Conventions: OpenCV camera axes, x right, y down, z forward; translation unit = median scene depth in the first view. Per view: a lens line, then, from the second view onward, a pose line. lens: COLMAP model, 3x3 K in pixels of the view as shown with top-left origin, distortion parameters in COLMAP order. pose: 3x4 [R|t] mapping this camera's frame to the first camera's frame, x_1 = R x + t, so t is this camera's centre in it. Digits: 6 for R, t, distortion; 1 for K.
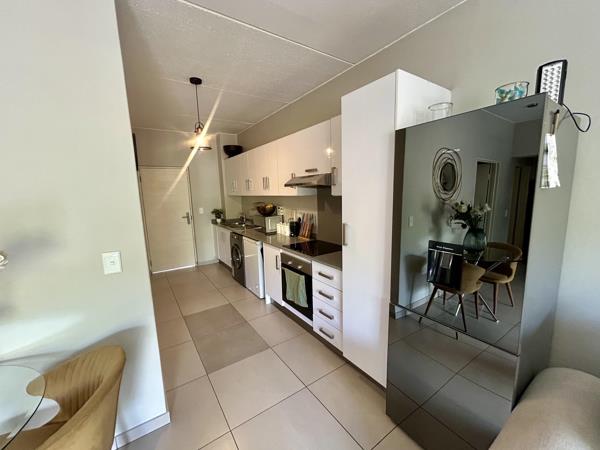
lens RADIAL K [[242.3, 0, 300.0], [0, 242.3, 225.0], [0, 0, 1]] dist [-0.014700, -0.000101]
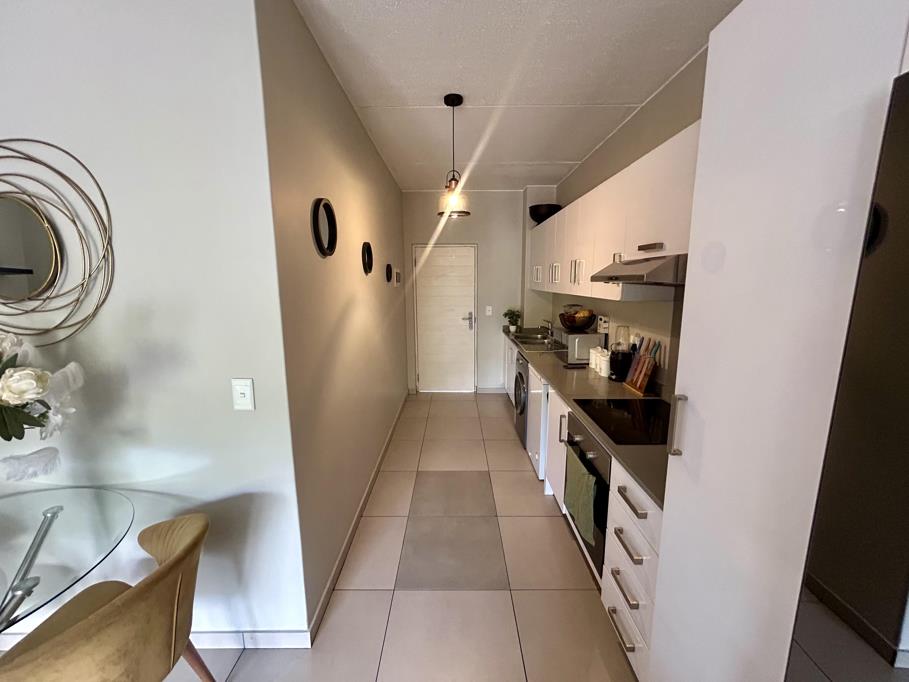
lens RADIAL K [[367.0, 0, 454.5], [0, 367.0, 341.0], [0, 0, 1]] dist [-0.014700, -0.000101]
pose [[0.823740, 0.116778, -0.554811, 0.111186], [-0.097918, 0.993156, 0.063660, -0.049321], [0.558448, 0.001887, 0.829537, 0.197074]]
